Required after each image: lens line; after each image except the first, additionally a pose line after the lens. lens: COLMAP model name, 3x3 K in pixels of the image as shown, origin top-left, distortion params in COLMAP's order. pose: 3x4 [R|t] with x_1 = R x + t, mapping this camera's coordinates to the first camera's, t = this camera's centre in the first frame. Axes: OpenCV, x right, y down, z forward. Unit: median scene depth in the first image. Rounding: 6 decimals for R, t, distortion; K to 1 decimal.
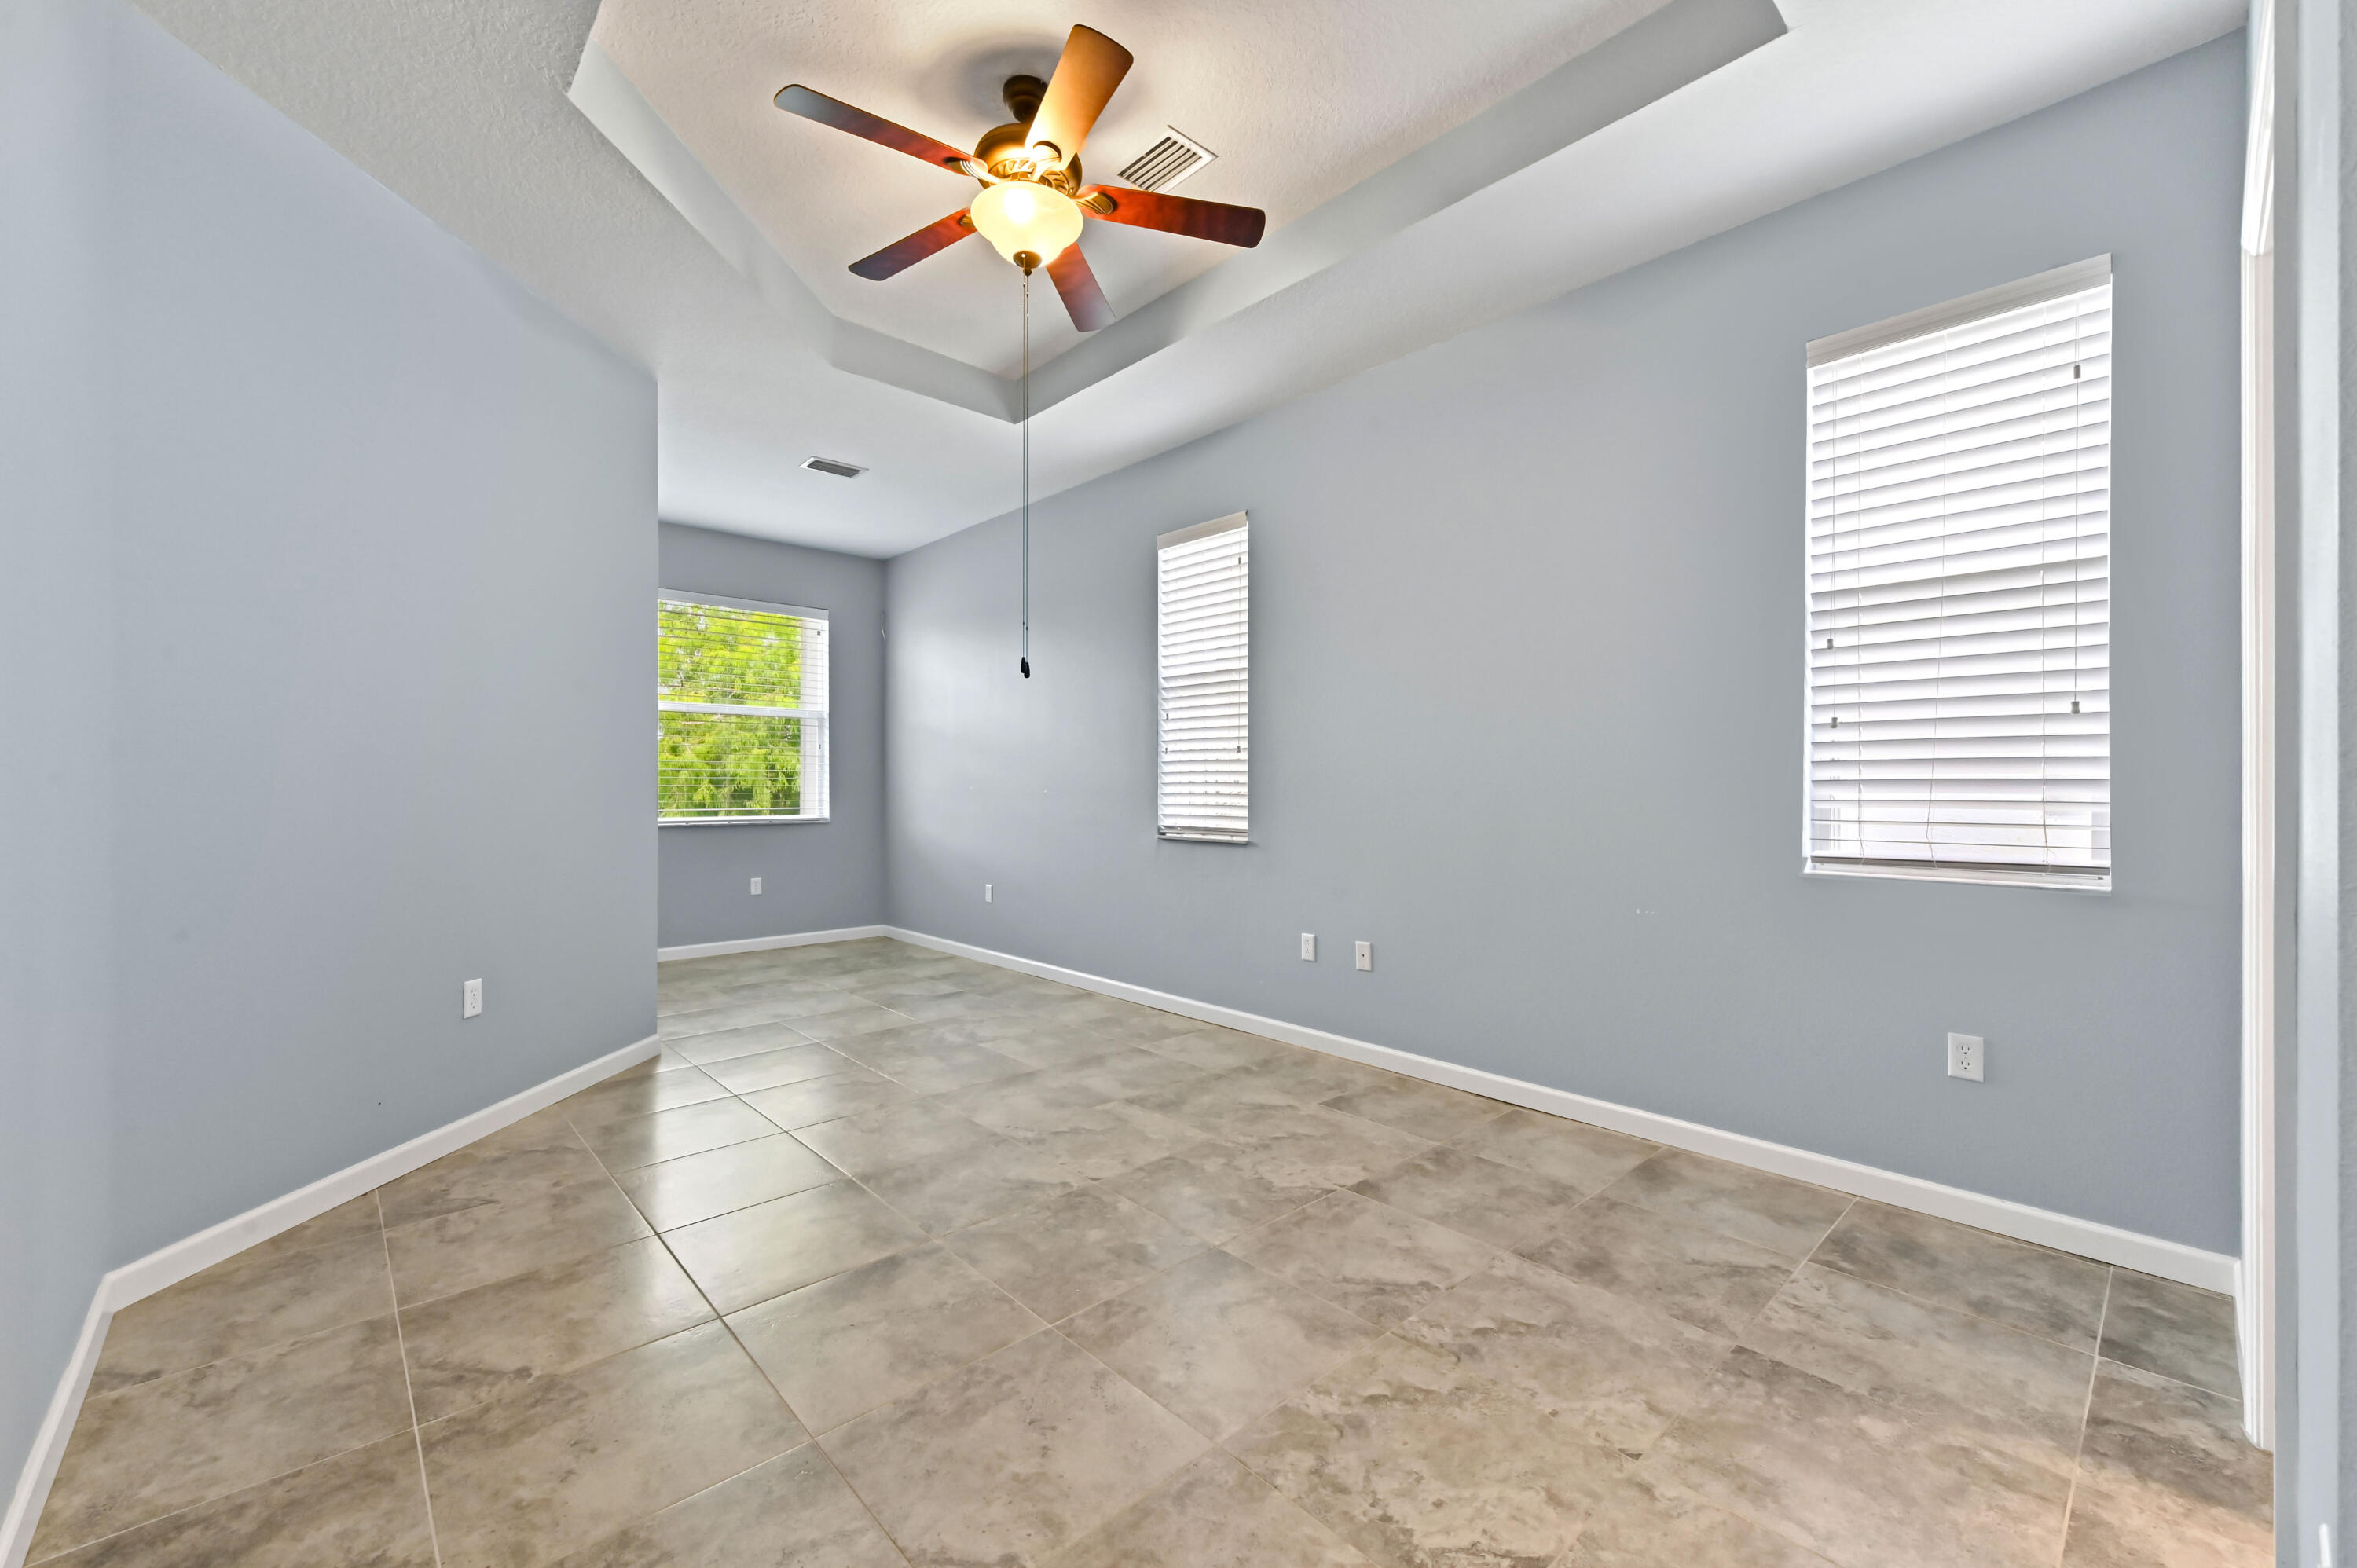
lens RADIAL K [[938.3, 0, 1141.8], [0, 938.3, 769.0], [0, 0, 1]] dist [0.004570, -0.000115]
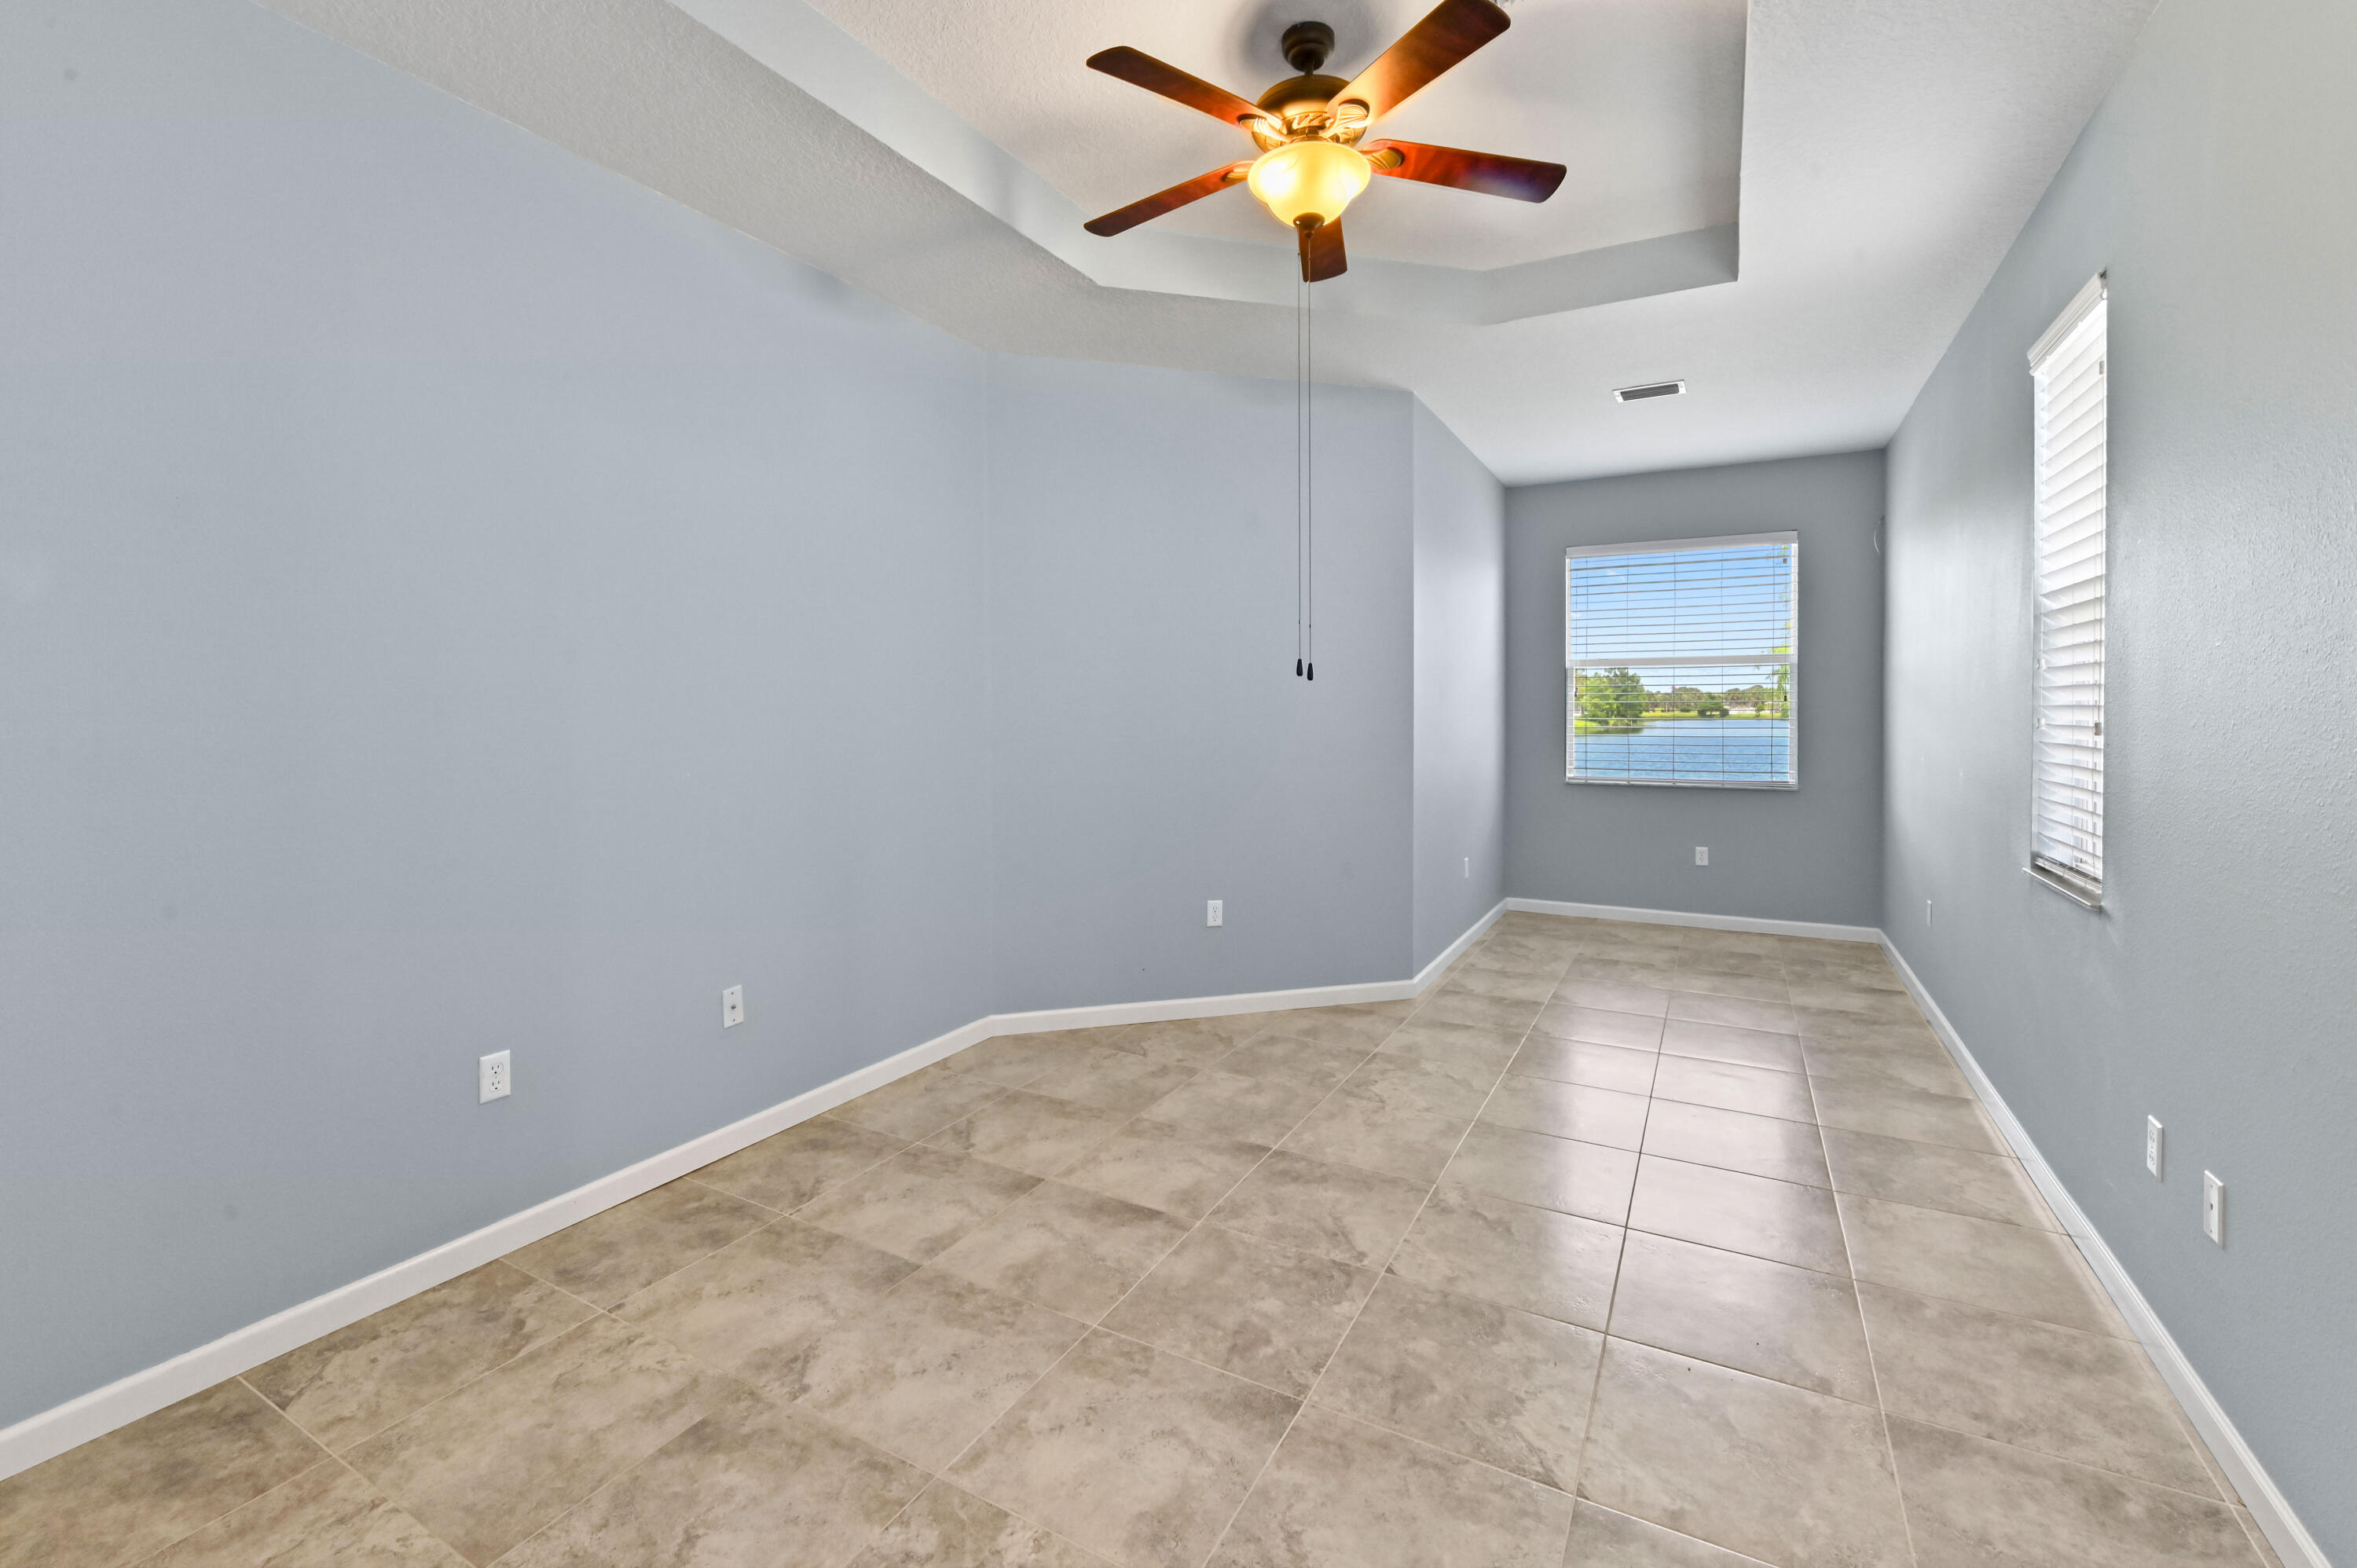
lens RADIAL K [[966.6, 0, 1190.3], [0, 966.6, 721.3], [0, 0, 1]] dist [-0.008126, -0.000205]
pose [[0.342434, 0.007852, -0.939509, 0.769668], [0.022077, 0.999622, 0.016401, -0.080590], [0.939282, -0.026357, 0.342131, 0.608258]]
